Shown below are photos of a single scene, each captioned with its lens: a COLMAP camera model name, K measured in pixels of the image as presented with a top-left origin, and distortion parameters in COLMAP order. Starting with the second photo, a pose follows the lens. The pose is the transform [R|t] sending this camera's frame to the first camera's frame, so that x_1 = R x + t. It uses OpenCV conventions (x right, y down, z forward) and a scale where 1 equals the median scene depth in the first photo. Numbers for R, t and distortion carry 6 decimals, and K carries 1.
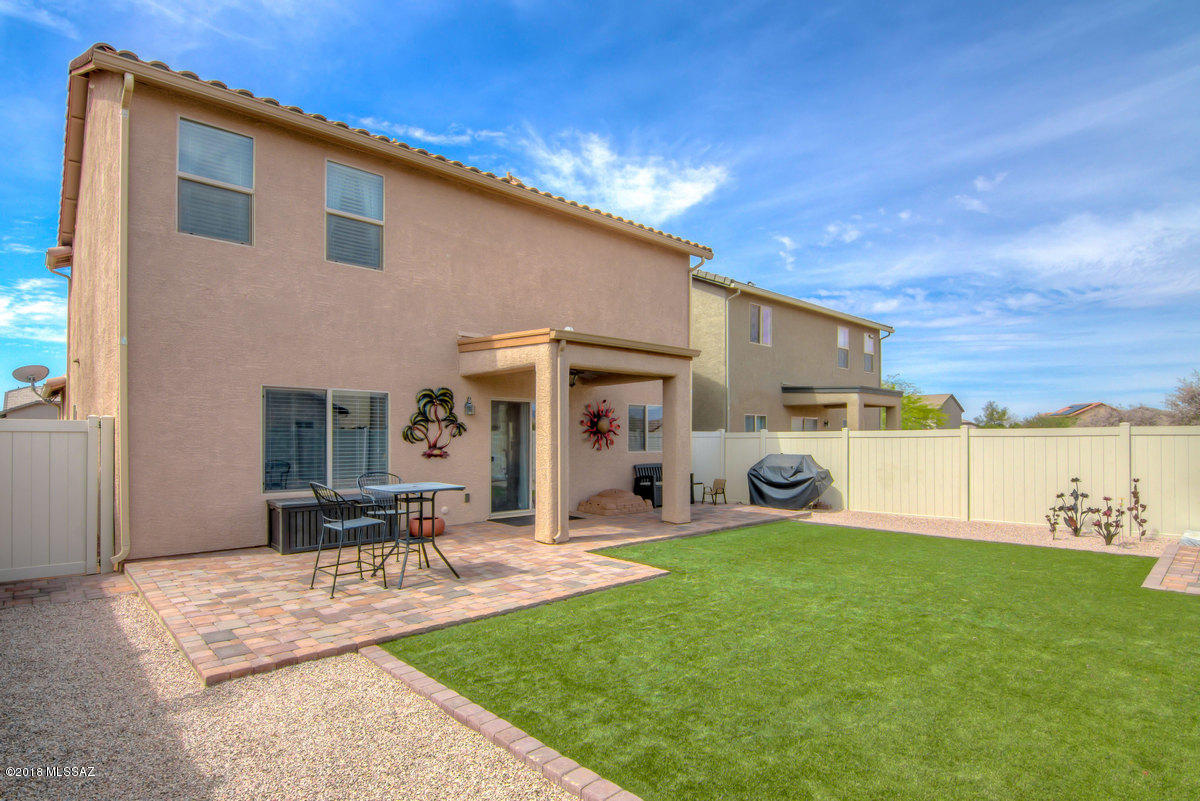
lens RADIAL K [[609.2, 0, 600.3], [0, 609.2, 438.7], [0, 0, 1]] dist [-0.022594, -0.000353]
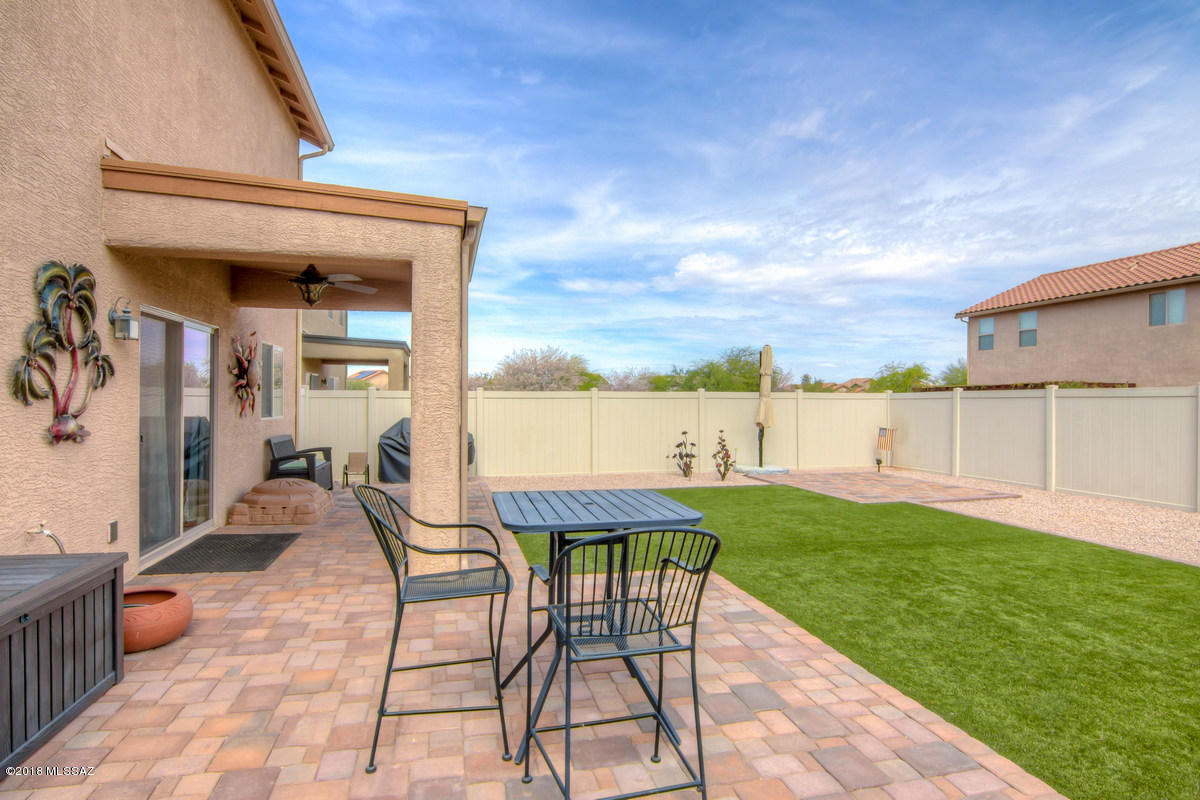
lens RADIAL K [[634.2, 0, 600.0], [0, 634.2, 400.0], [0, 0, 1]] dist [-0.019130, -0.000541]
pose [[0.501696, 0.001452, 0.865043, -0.484450], [-0.000465, 0.999999, -0.001409, 0.004717], [-0.865044, 0.000305, 0.501697, 0.540526]]
